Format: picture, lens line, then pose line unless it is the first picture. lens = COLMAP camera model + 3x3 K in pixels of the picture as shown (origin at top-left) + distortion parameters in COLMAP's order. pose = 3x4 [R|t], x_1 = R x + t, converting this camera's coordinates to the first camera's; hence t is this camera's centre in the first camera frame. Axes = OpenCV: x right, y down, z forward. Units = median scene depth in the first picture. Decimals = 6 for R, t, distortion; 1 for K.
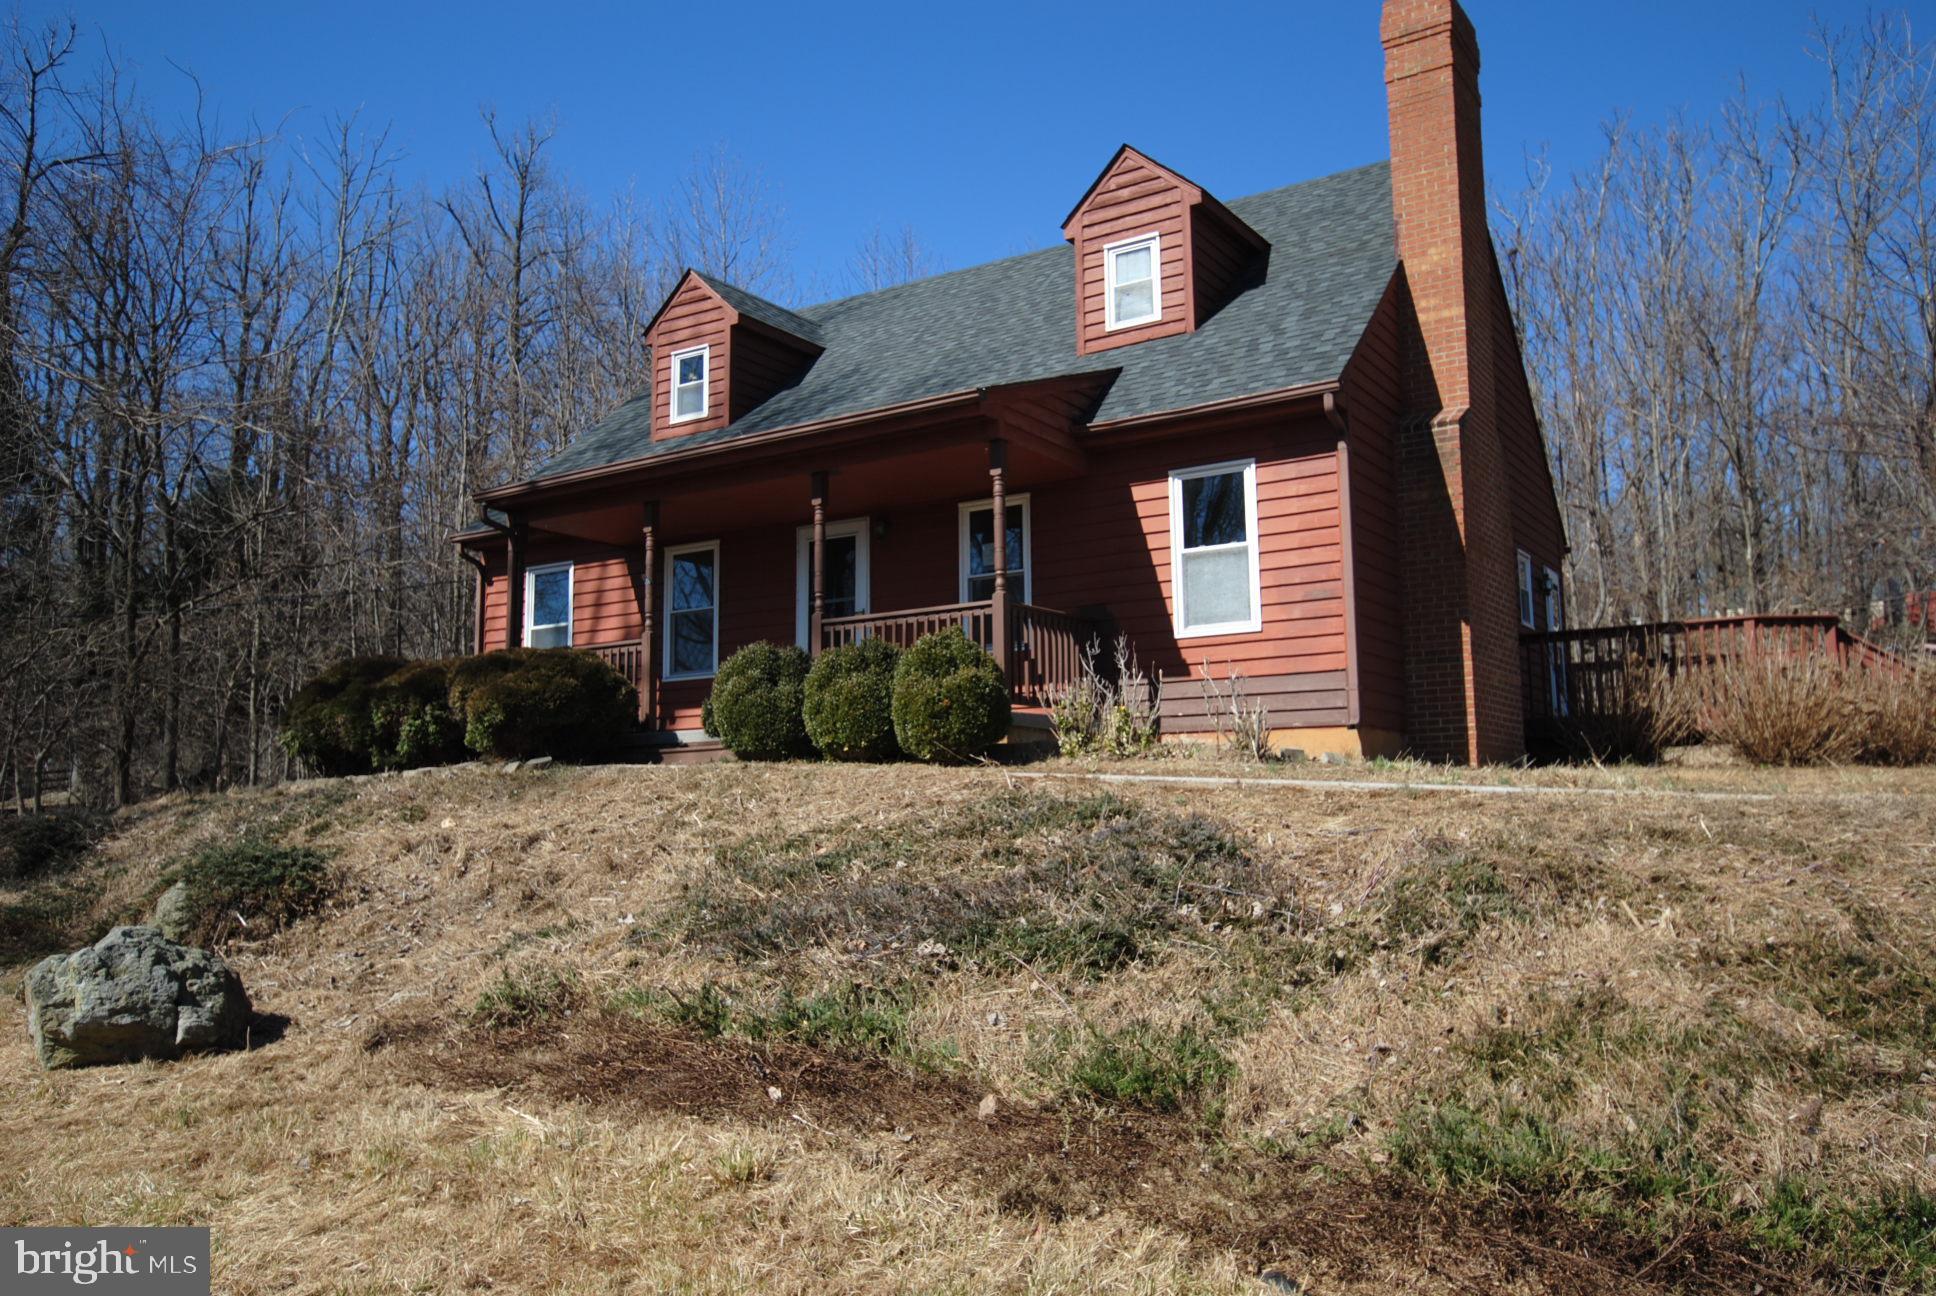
lens RADIAL K [[1479.4, 0, 972.8], [0, 1479.4, 645.1], [0, 0, 1]] dist [0.026738, -0.001914]
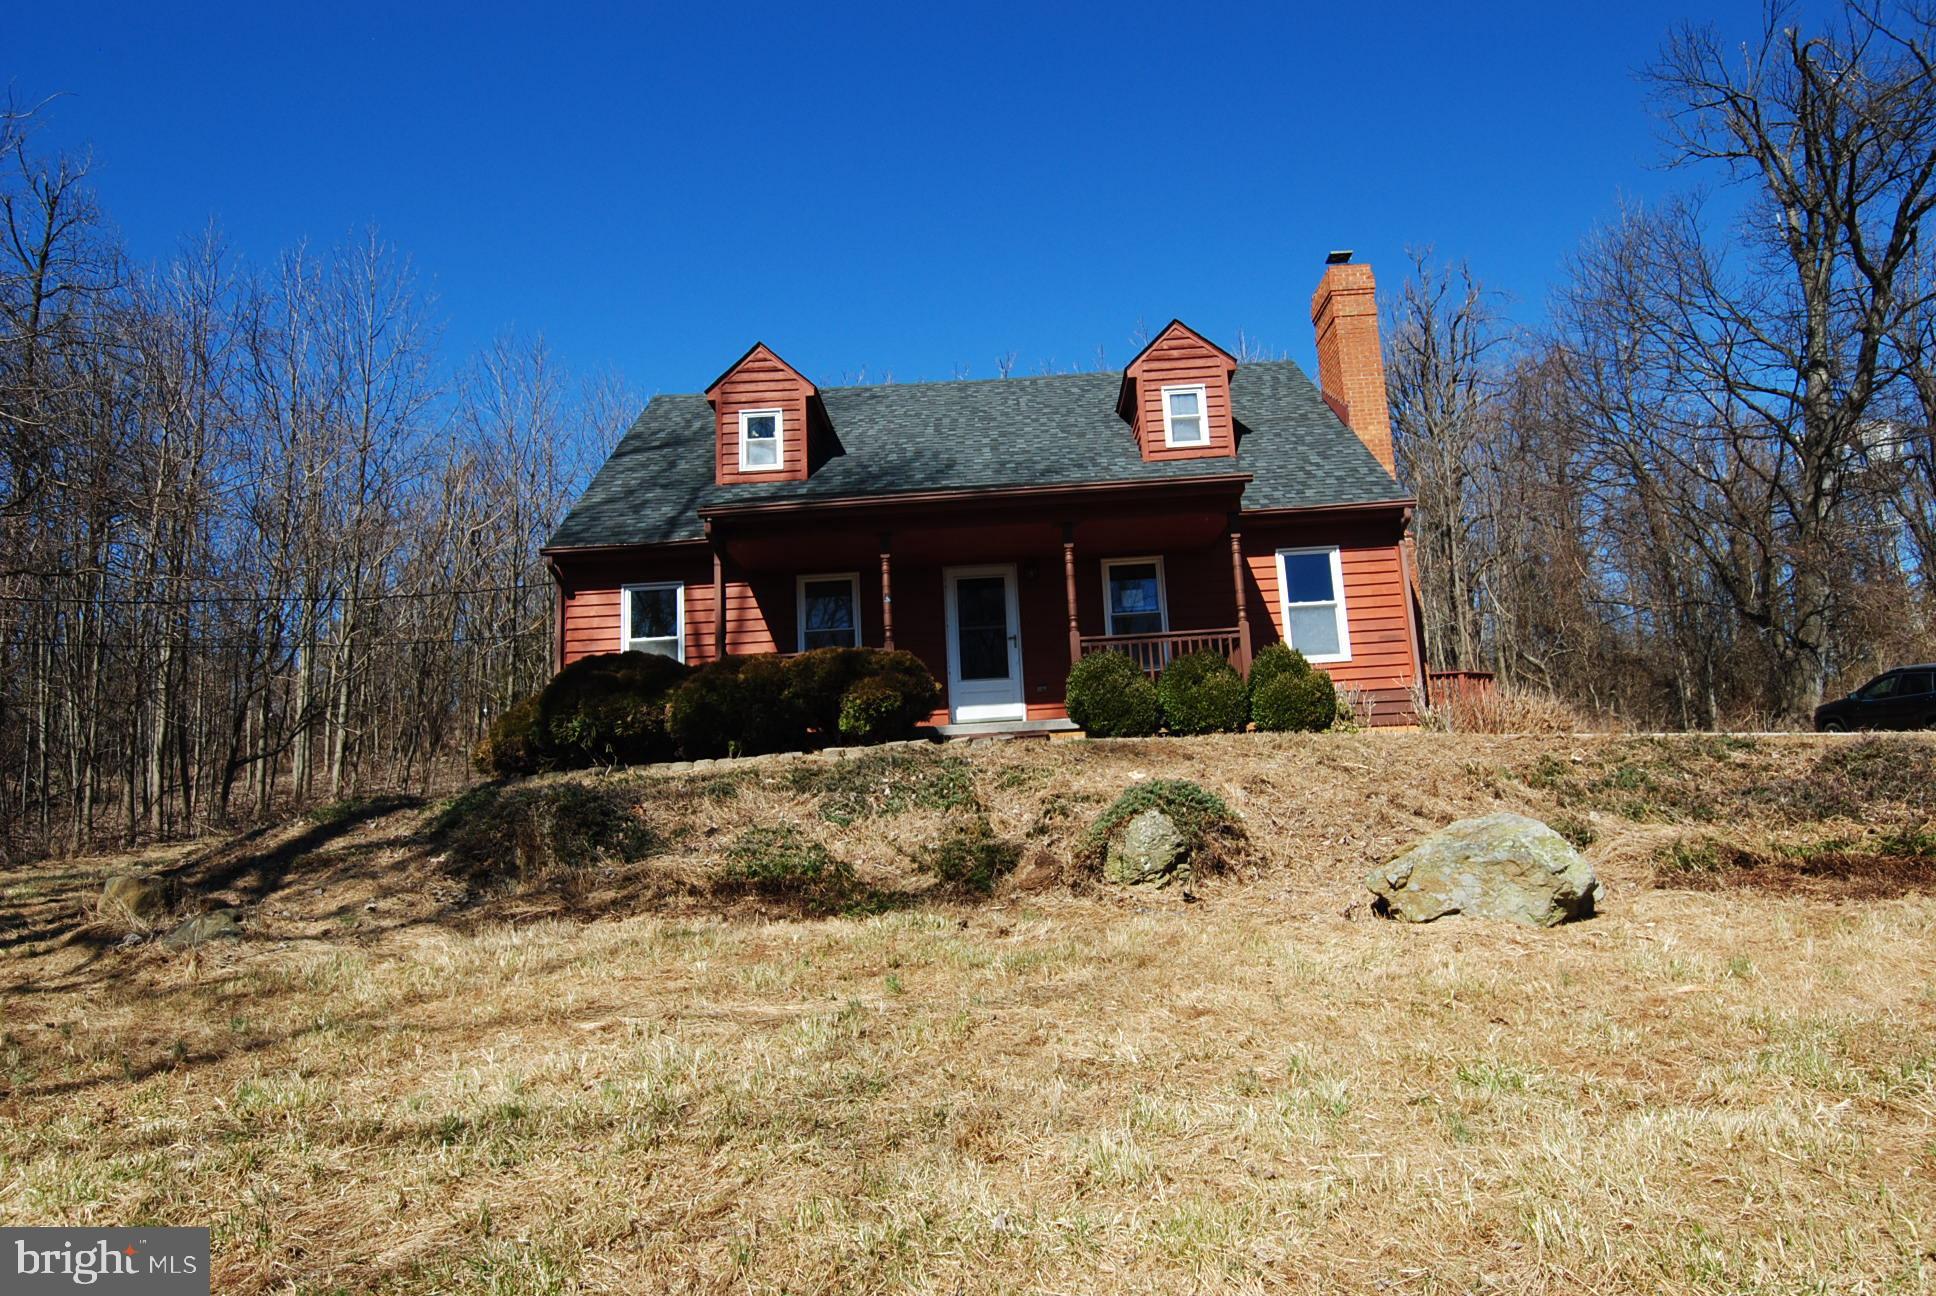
lens RADIAL K [[1148.4, 0, 980.7], [0, 1148.4, 641.4], [0, 0, 1]] dist [0.005631, 0.000063]
pose [[0.849582, 0.058382, 0.524216, -0.684767], [-0.021620, 0.996875, -0.075984, 0.062712], [-0.527014, 0.053221, 0.848189, 0.205933]]
